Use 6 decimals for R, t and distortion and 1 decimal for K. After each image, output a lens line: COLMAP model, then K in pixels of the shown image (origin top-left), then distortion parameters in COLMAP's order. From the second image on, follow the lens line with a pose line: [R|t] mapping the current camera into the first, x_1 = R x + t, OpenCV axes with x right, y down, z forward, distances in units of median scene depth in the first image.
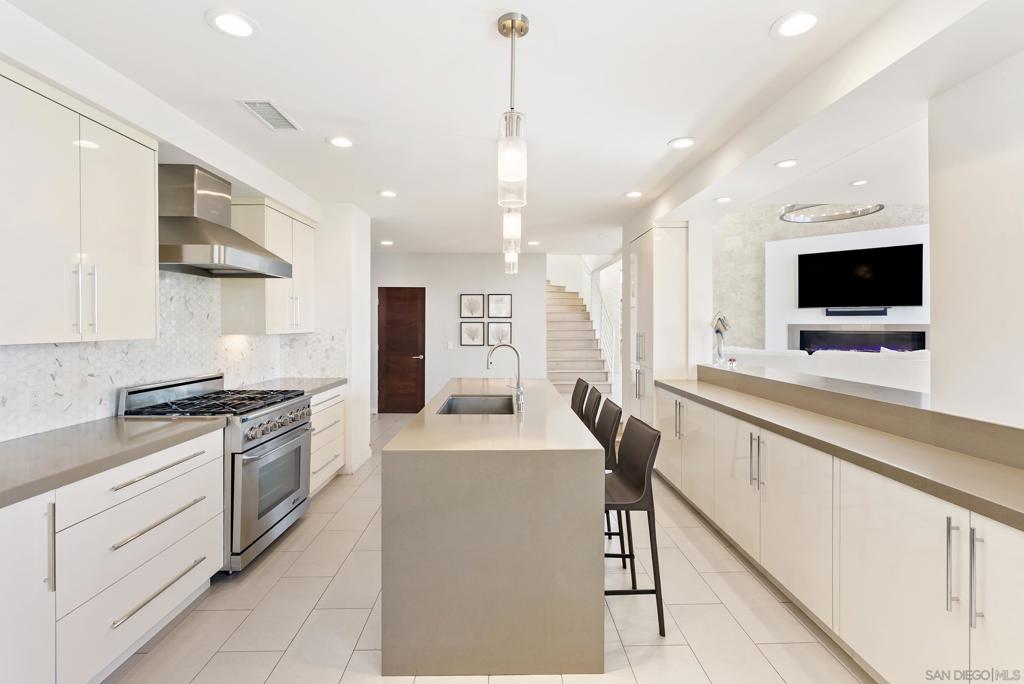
lens RADIAL K [[464.9, 0, 515.4], [0, 464.9, 336.2], [0, 0, 1]] dist [-0.002926, 0.000749]
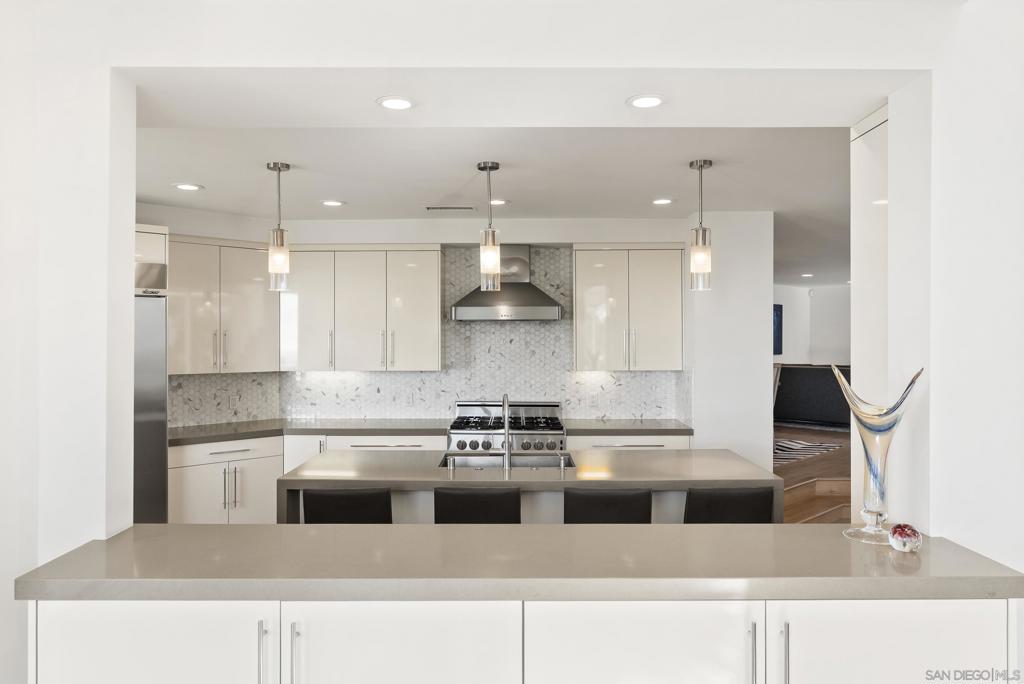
lens RADIAL K [[676.5, 0, 512.0], [0, 676.5, 342.0], [0, 0, 1]] dist [-0.001183, -0.000055]
pose [[0.000070, -0.013898, -0.999903, 1.211573], [-0.024615, 0.999600, -0.013896, -0.050975], [0.999697, 0.024614, -0.000273, 1.005636]]
